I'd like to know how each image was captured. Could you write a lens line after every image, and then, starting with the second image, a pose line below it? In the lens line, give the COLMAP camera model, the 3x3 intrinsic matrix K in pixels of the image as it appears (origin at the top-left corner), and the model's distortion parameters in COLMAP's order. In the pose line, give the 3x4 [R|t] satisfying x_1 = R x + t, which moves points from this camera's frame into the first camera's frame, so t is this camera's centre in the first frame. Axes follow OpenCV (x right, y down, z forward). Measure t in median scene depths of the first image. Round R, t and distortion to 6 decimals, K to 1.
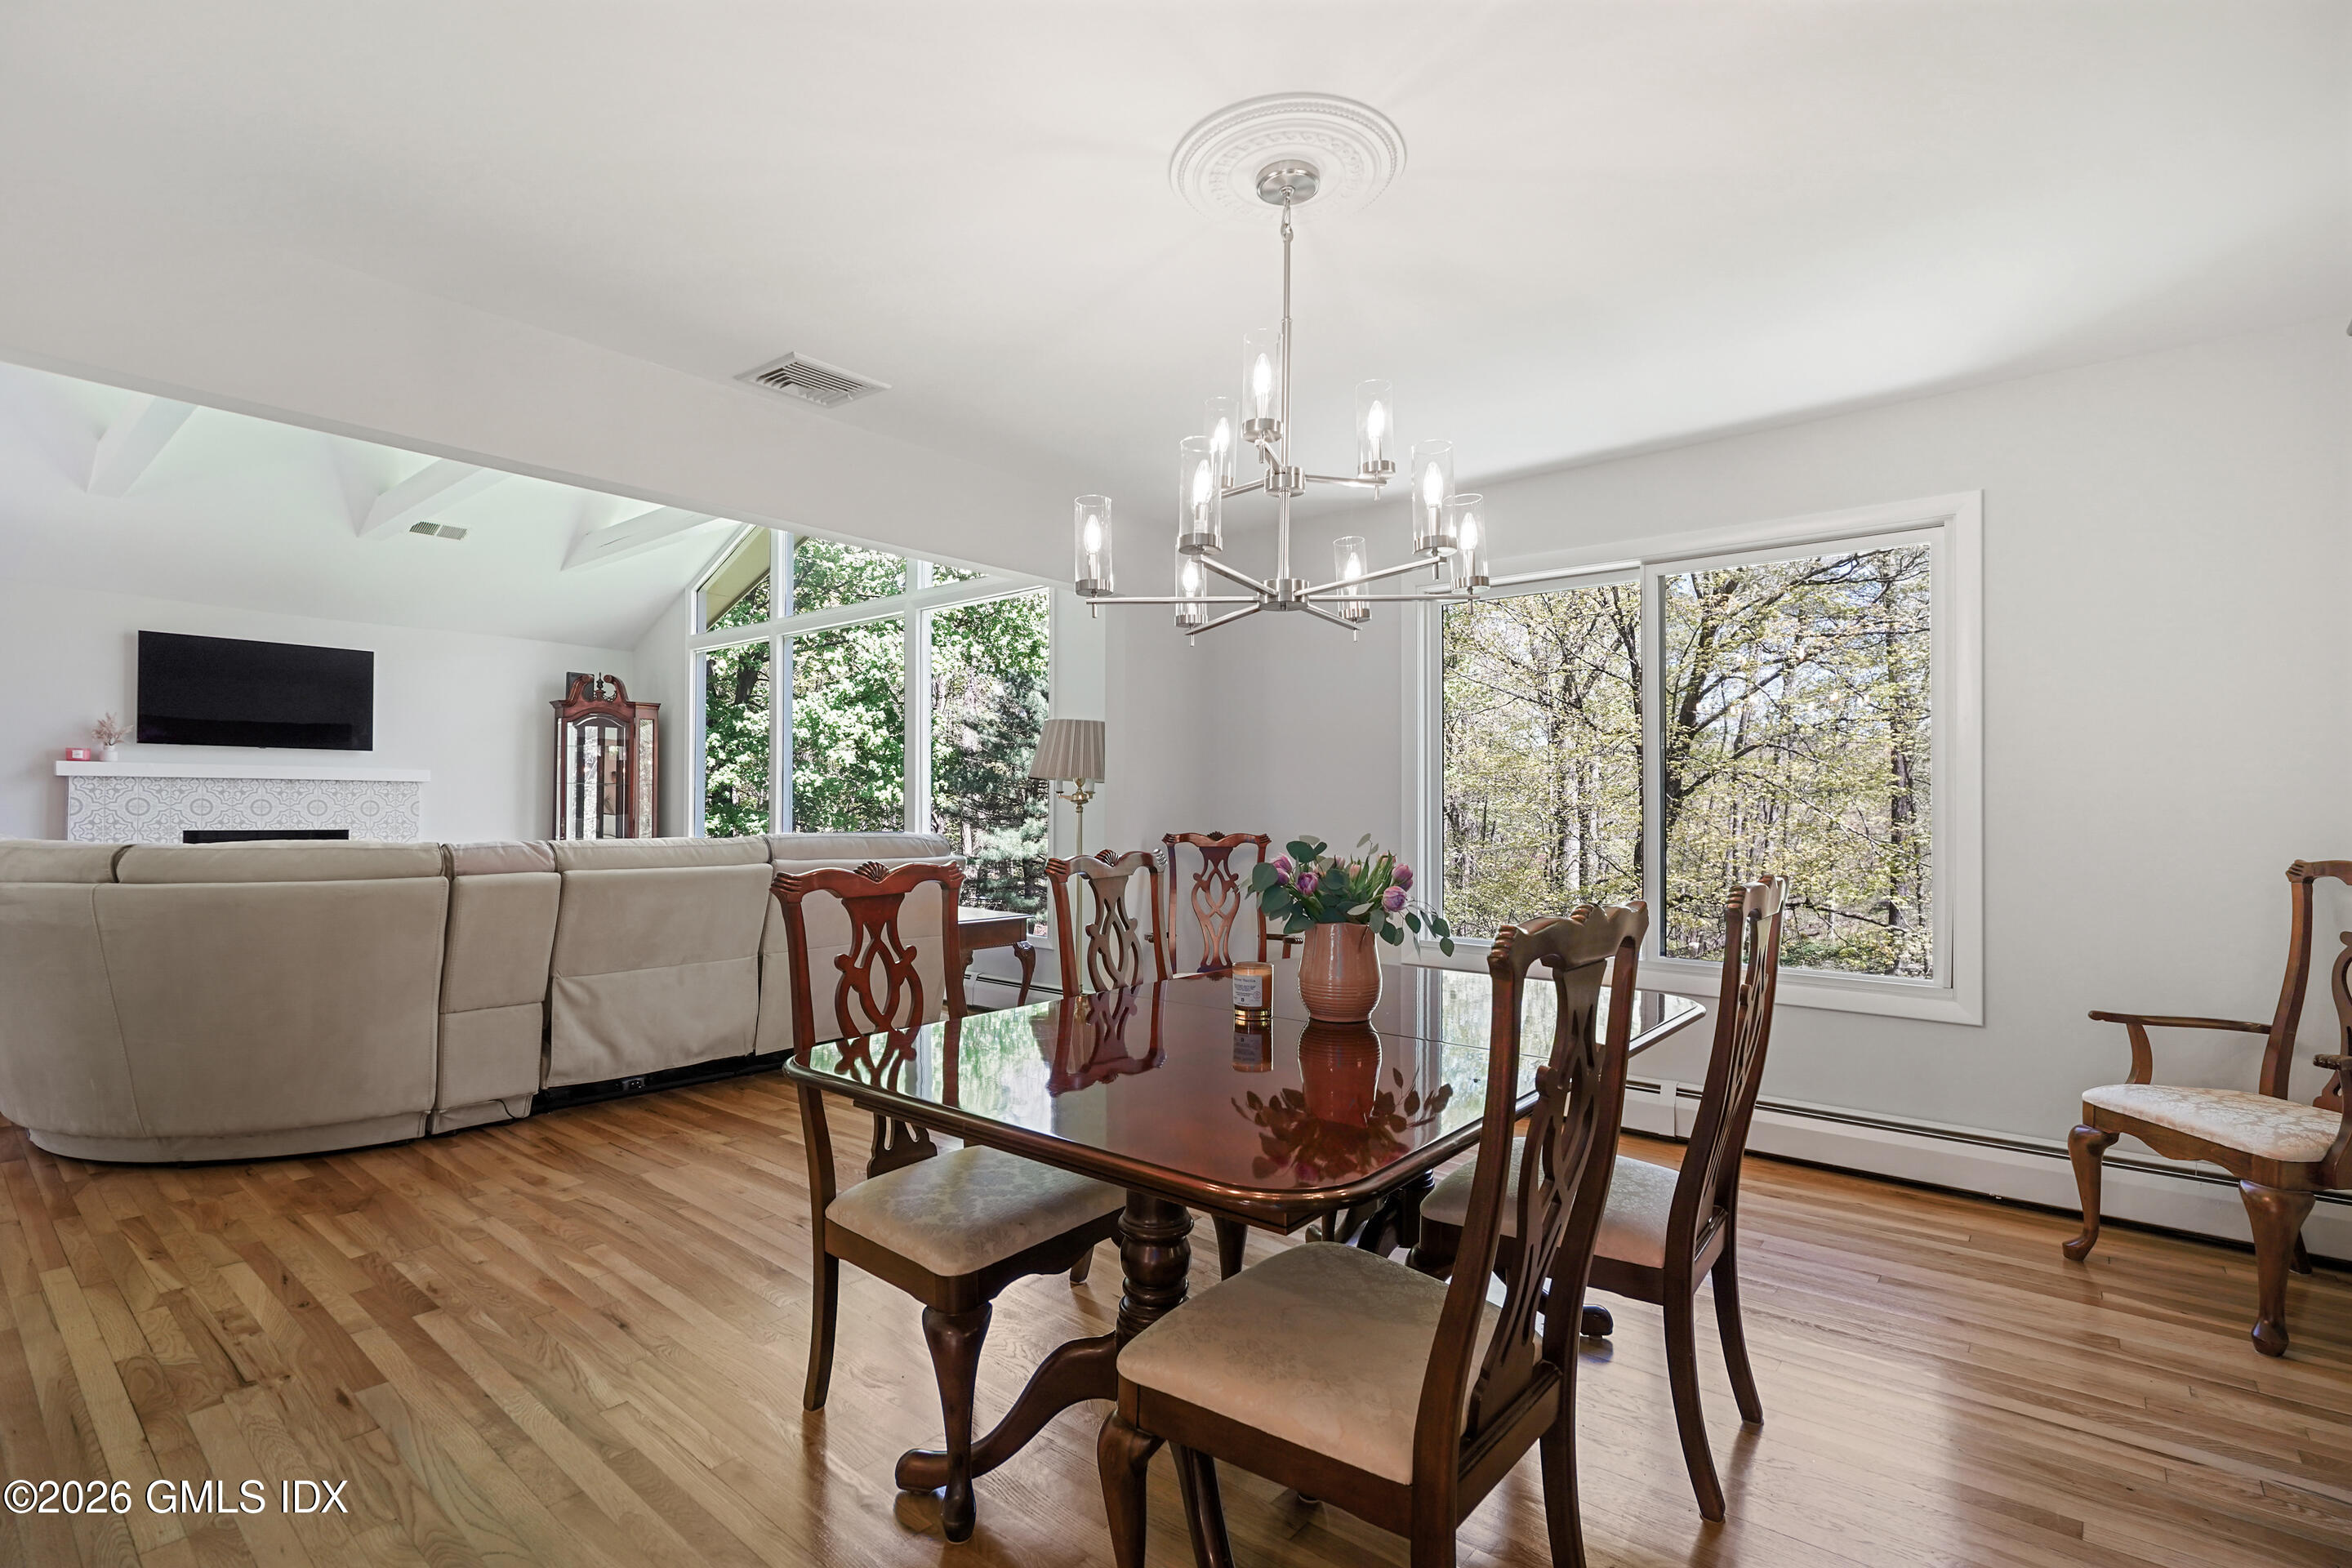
lens RADIAL K [[1083.7, 0, 1154.7], [0, 1083.7, 789.5], [0, 0, 1]] dist [-0.015813, 0.006435]
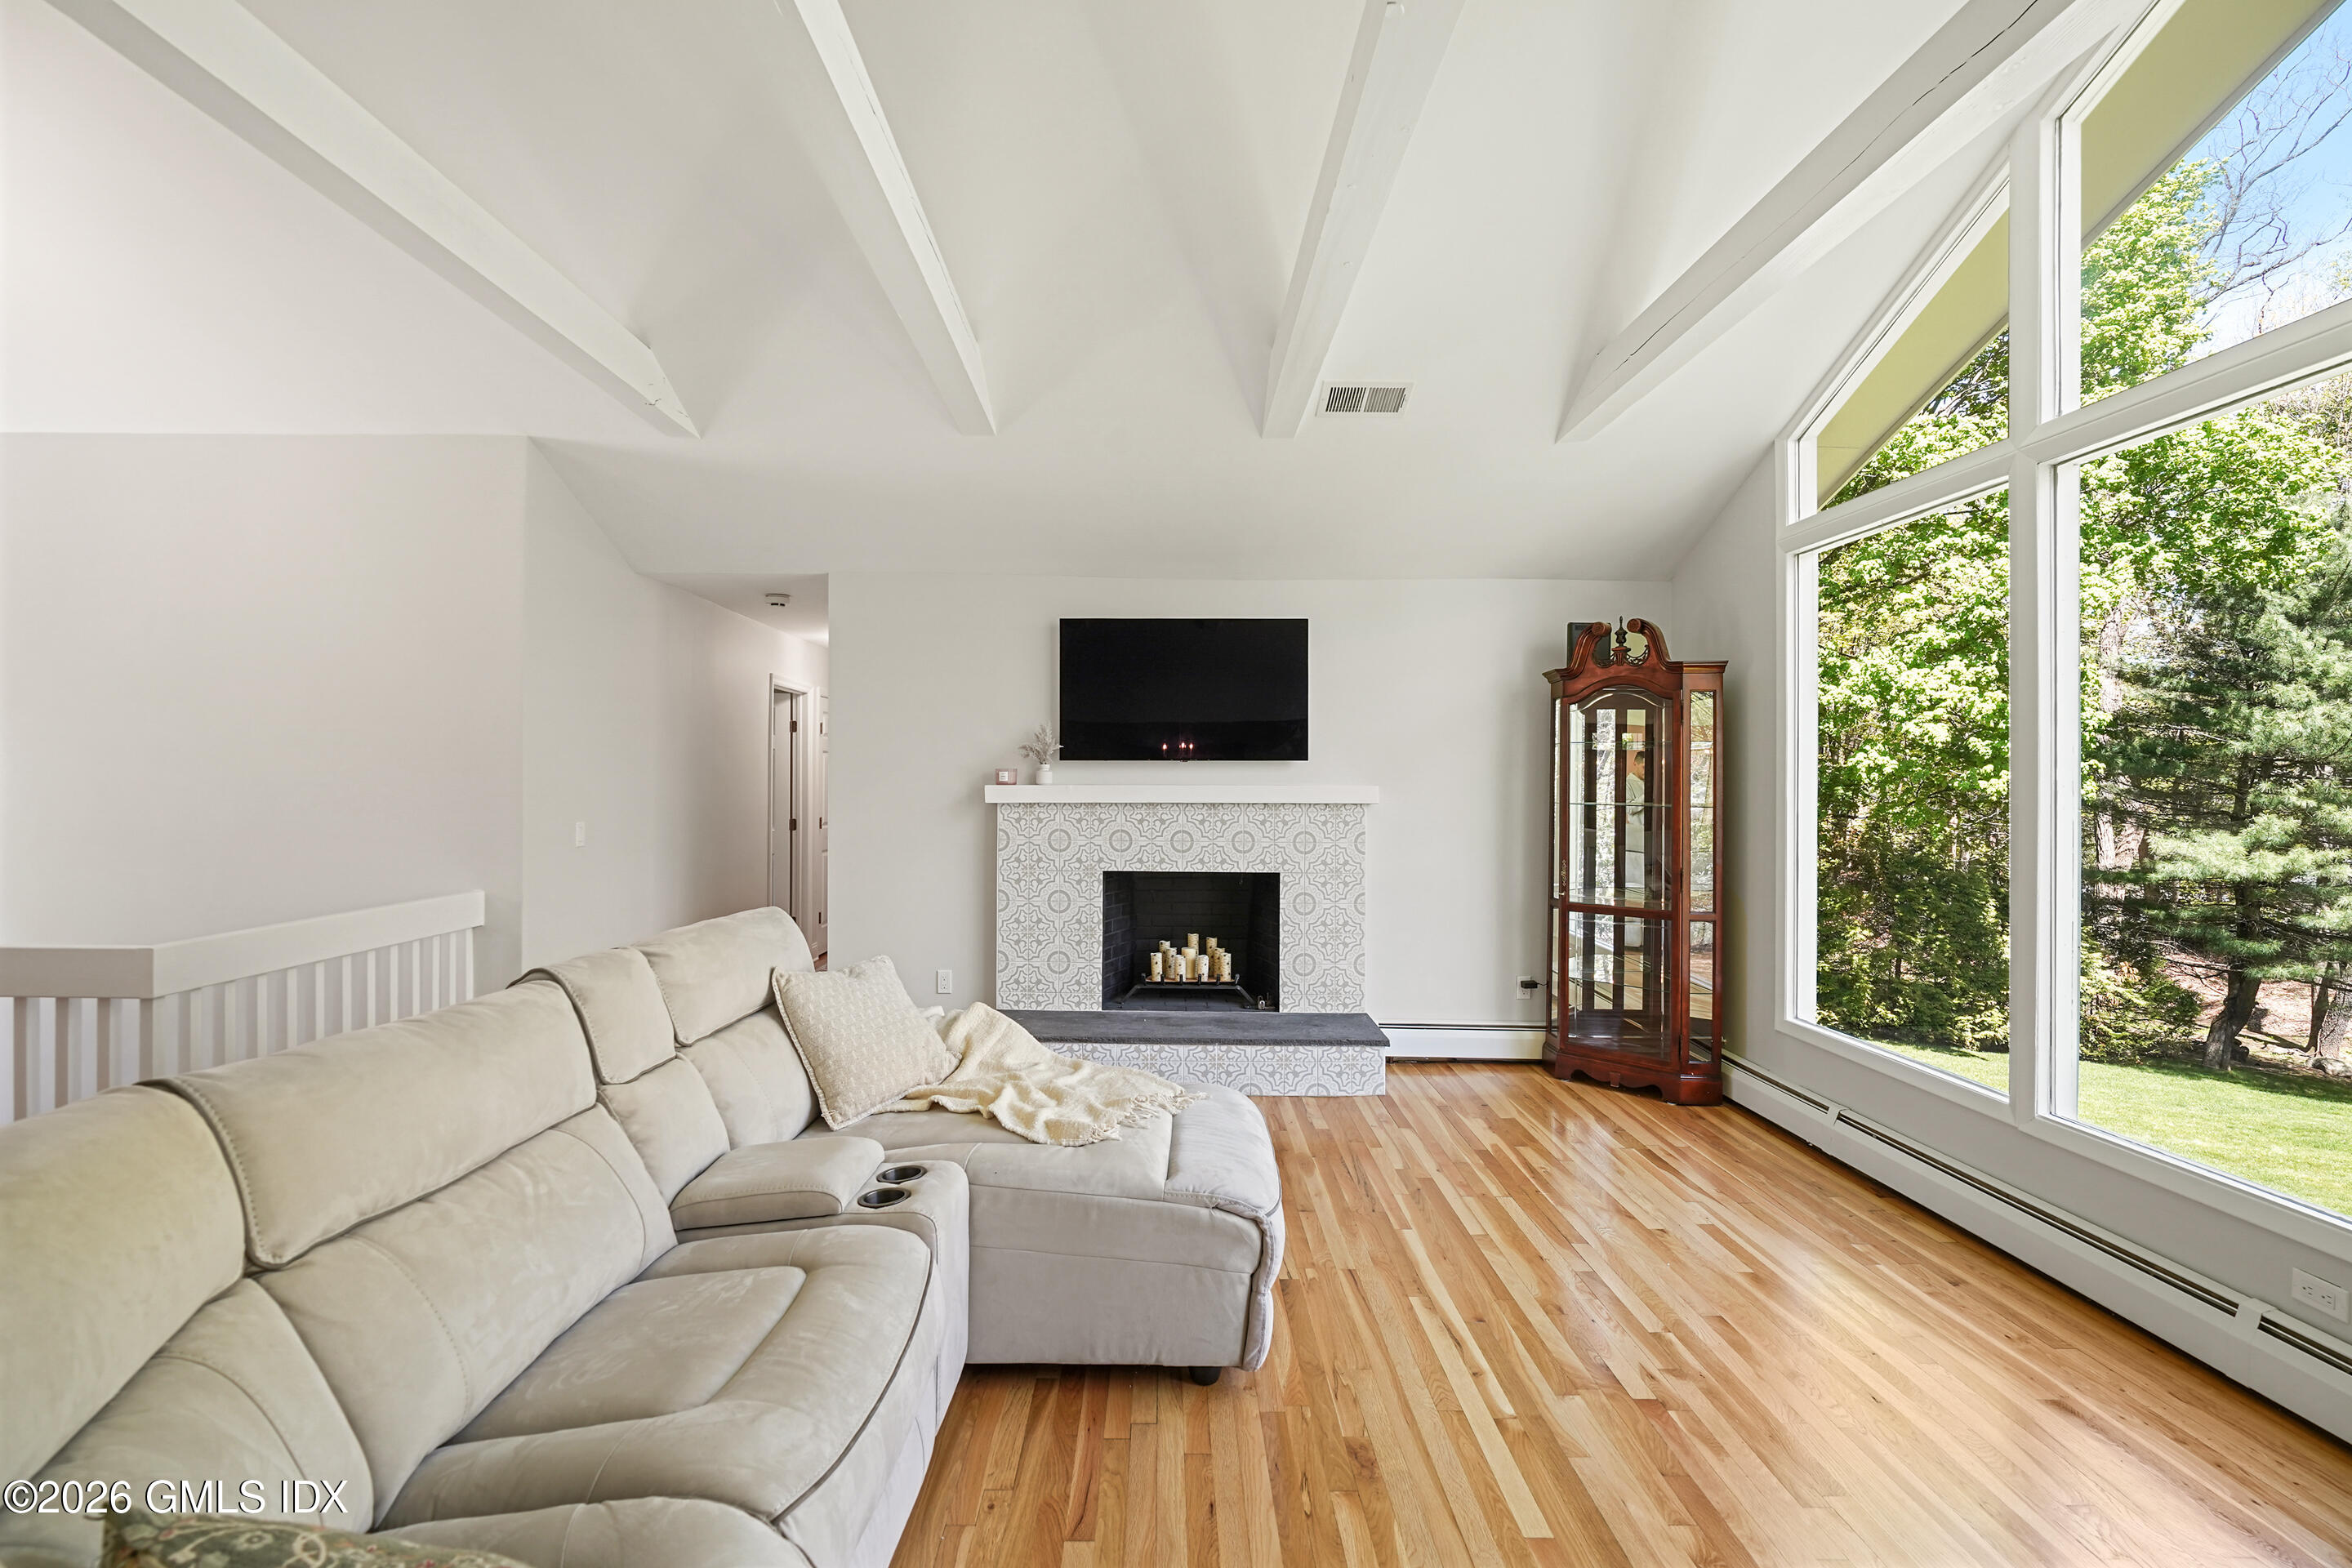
lens RADIAL K [[1083.7, 0, 1154.7], [0, 1083.7, 789.5], [0, 0, 1]] dist [-0.015813, 0.006435]
pose [[0.644825, 0.003333, -0.764323, -0.202109], [0.012065, 0.999822, 0.014538, -0.022901], [0.764235, -0.018596, 0.644670, 0.377139]]
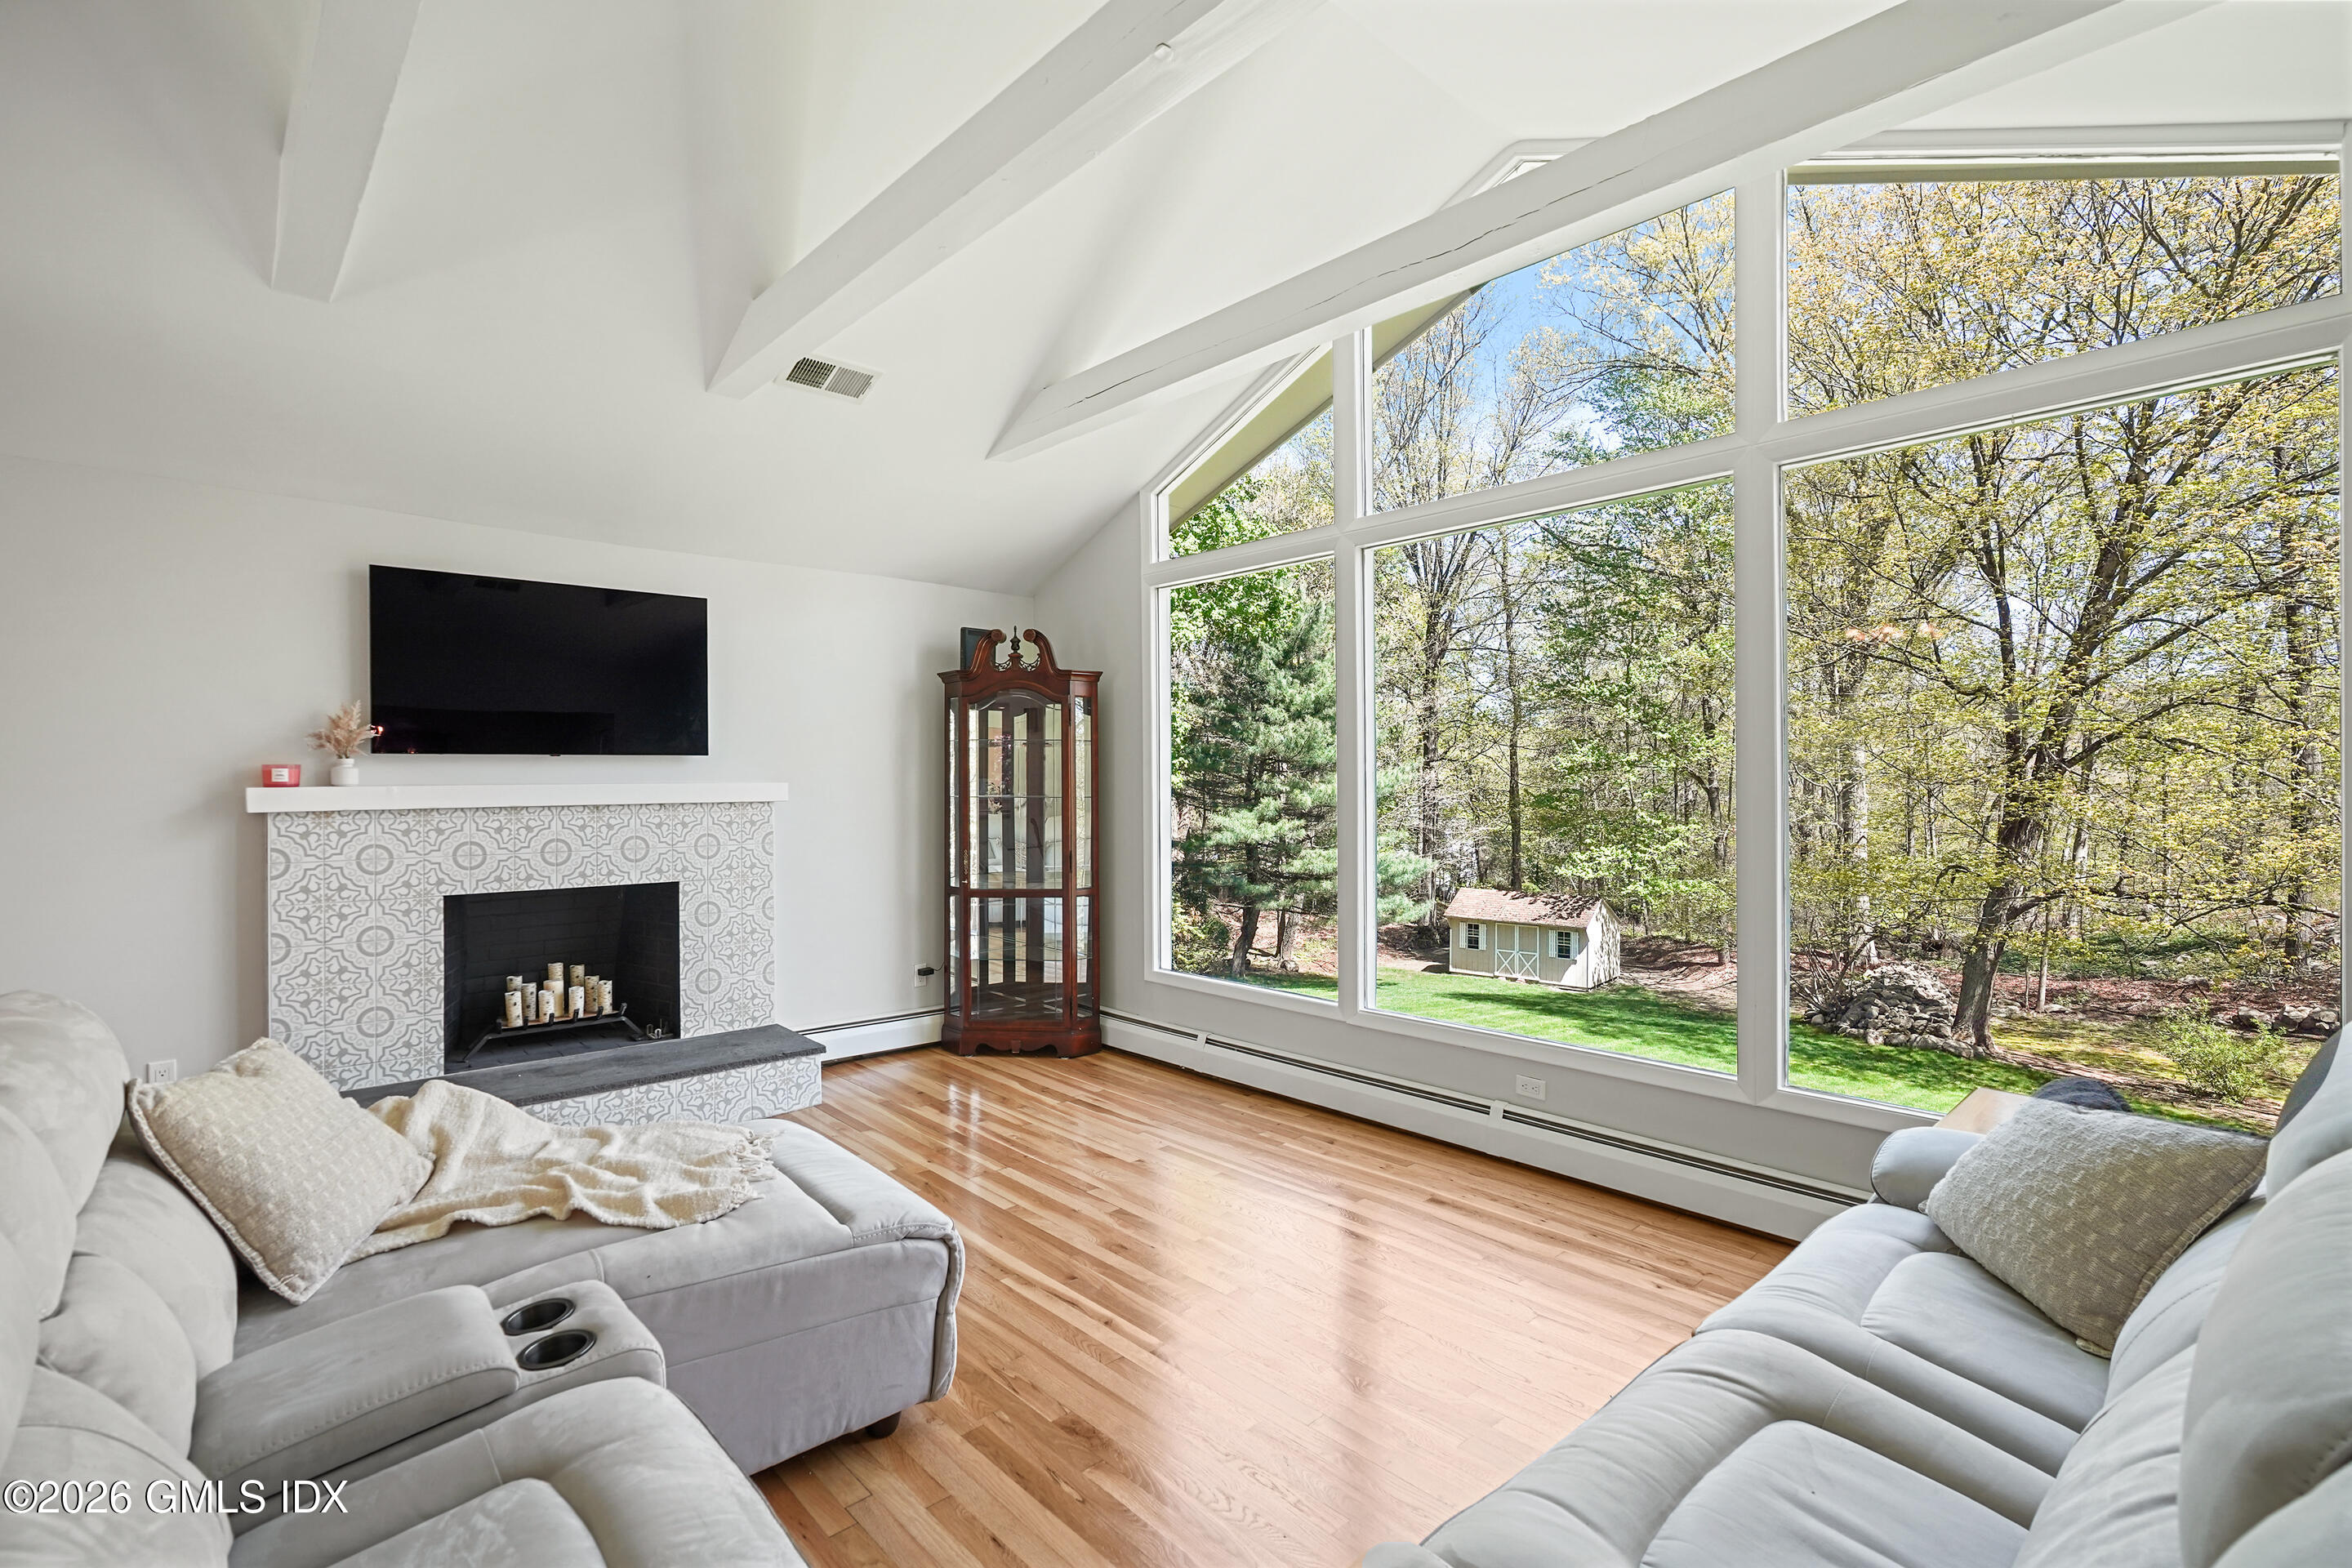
lens RADIAL K [[1075.5, 0, 1176.0], [0, 1075.5, 784.0], [0, 0, 1]] dist [-0.012728, 0.000553]
pose [[0.992744, -0.009663, -0.119861, -0.303918], [0.012369, 0.999685, 0.021851, -0.023567], [0.119612, -0.023175, 0.992550, 0.326261]]
